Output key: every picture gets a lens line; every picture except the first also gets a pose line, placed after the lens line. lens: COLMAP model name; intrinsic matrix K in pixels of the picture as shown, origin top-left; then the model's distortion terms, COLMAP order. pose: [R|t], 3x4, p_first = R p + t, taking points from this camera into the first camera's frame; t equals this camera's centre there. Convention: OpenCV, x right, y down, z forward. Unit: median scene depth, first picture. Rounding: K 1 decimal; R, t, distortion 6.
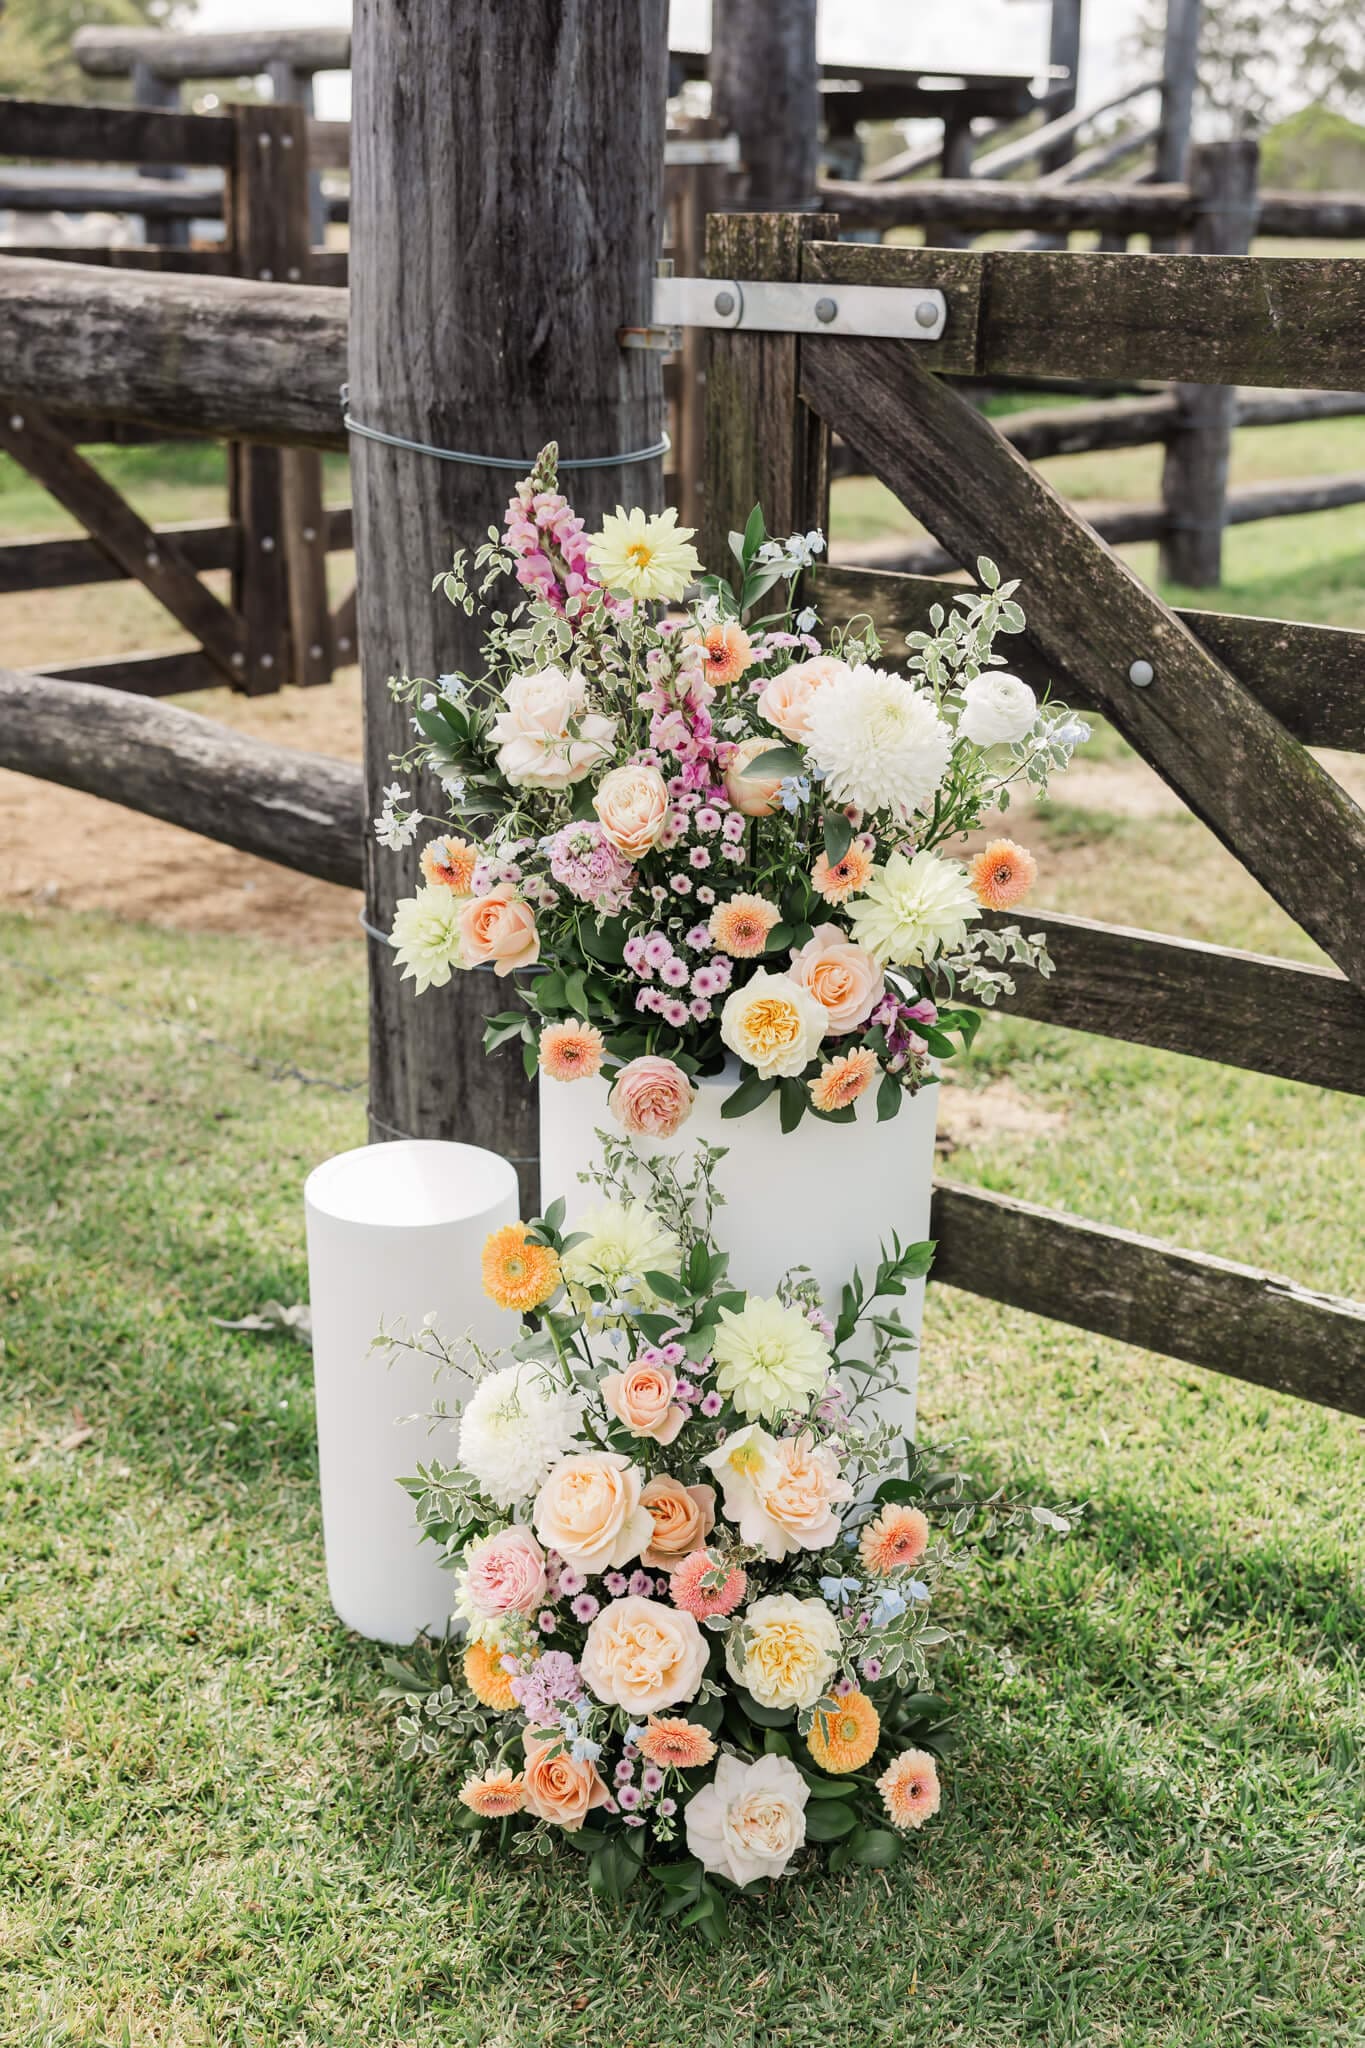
lens RADIAL K [[2389.2, 0, 682.6], [0, 2389.2, 1061.8], [0, 0, 1]] dist [-0.006199, 0.020306]
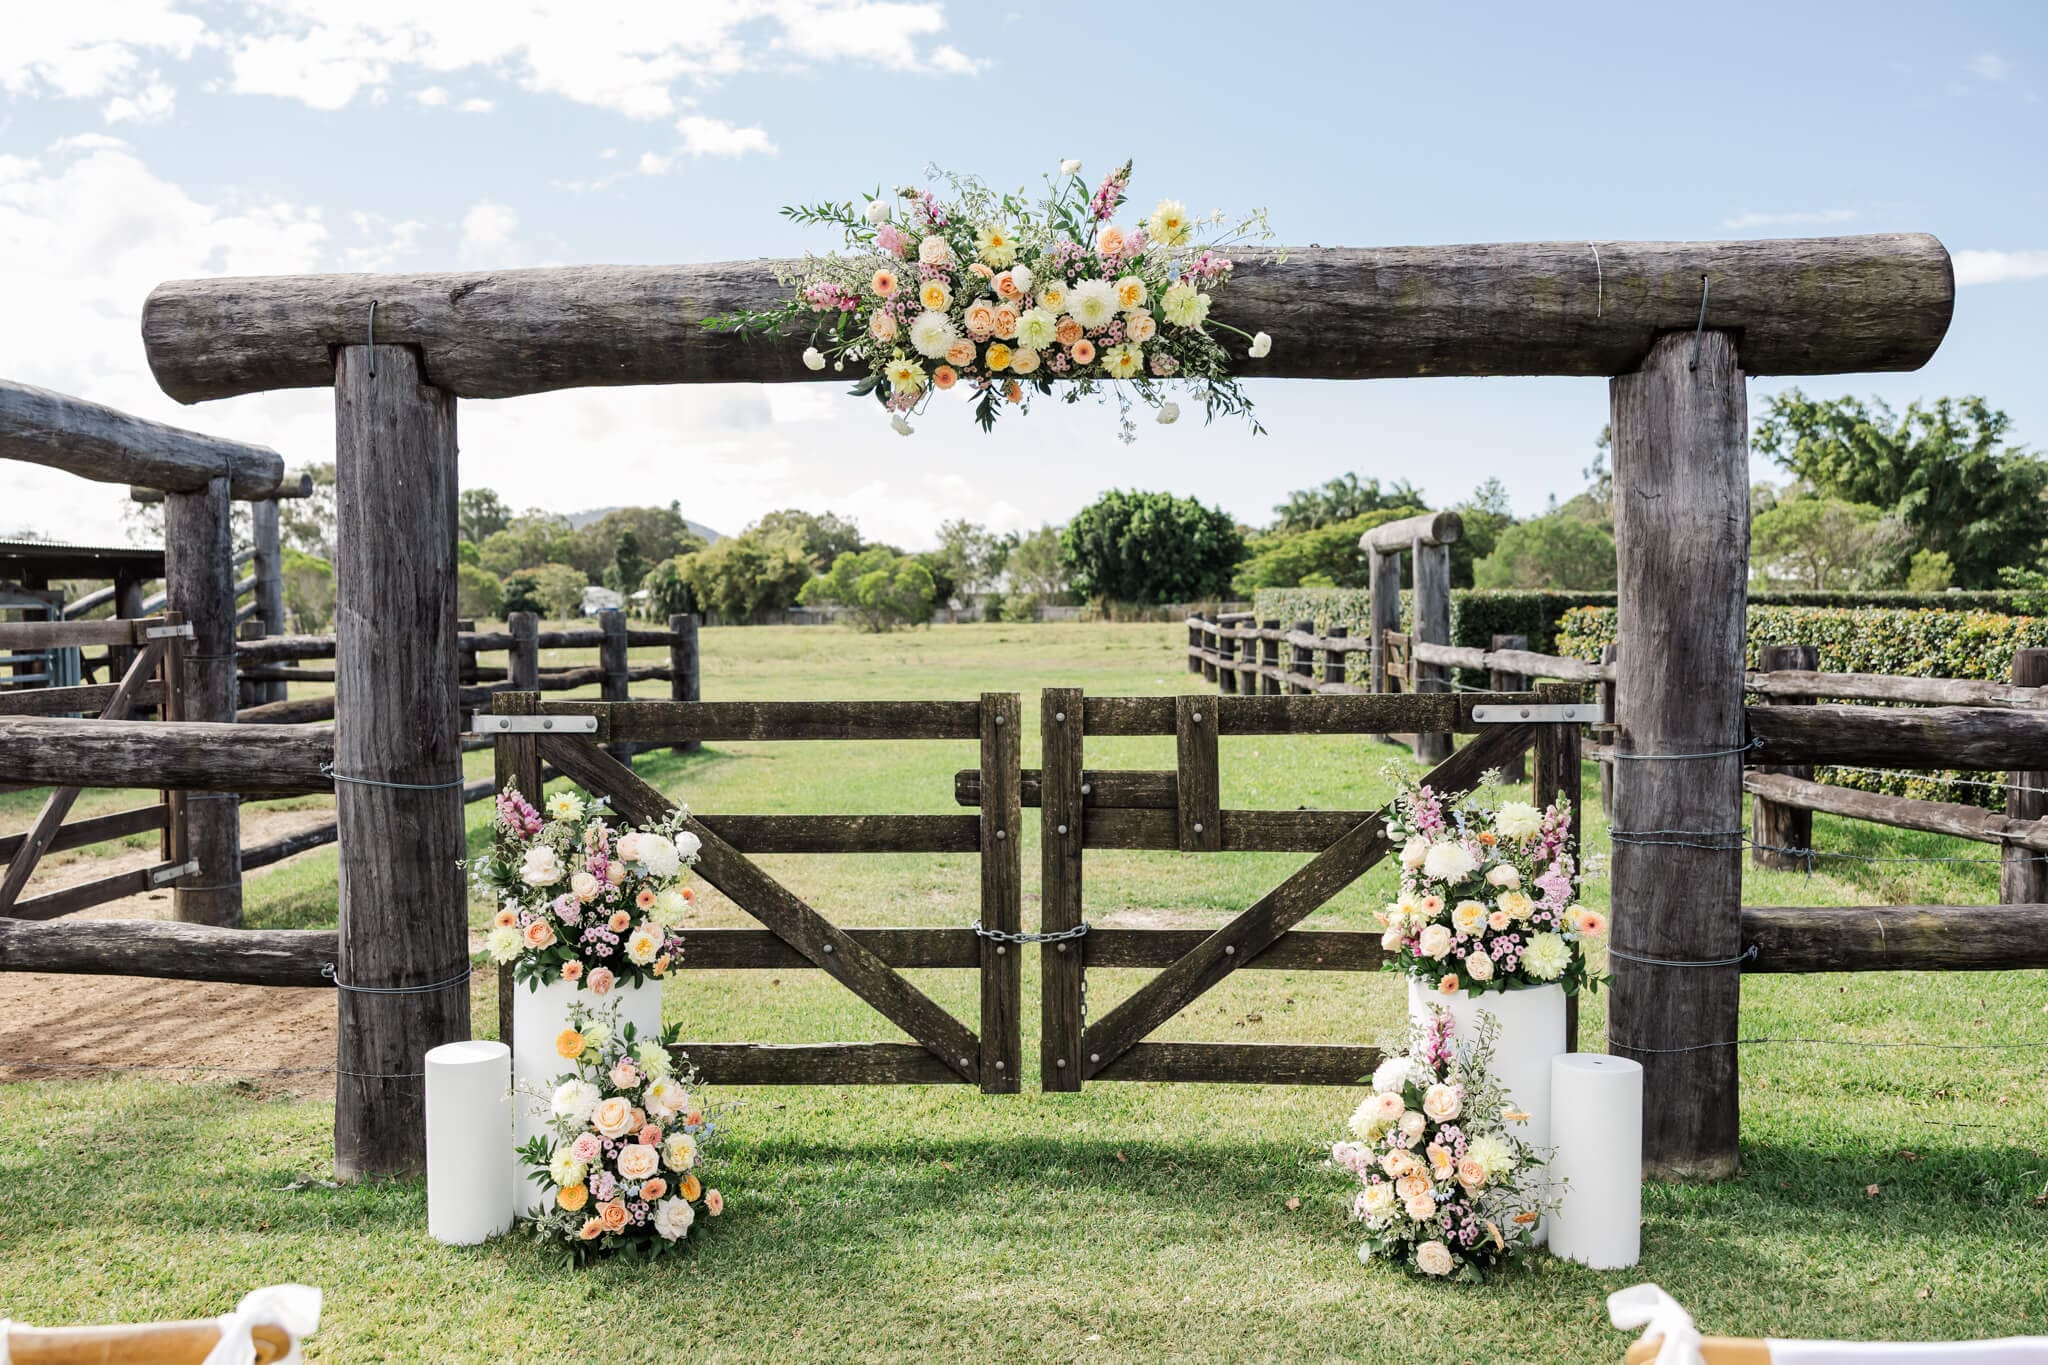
lens RADIAL K [[2389.2, 0, 1028.8], [0, 2389.2, 534.0], [0, 0, 1]] dist [-0.006199, 0.020306]
pose [[0.778074, -0.009720, 0.628097, -1.243367], [0.223491, 0.938742, -0.262328, 0.333174], [-0.587071, 0.344484, 0.732583, -1.444678]]
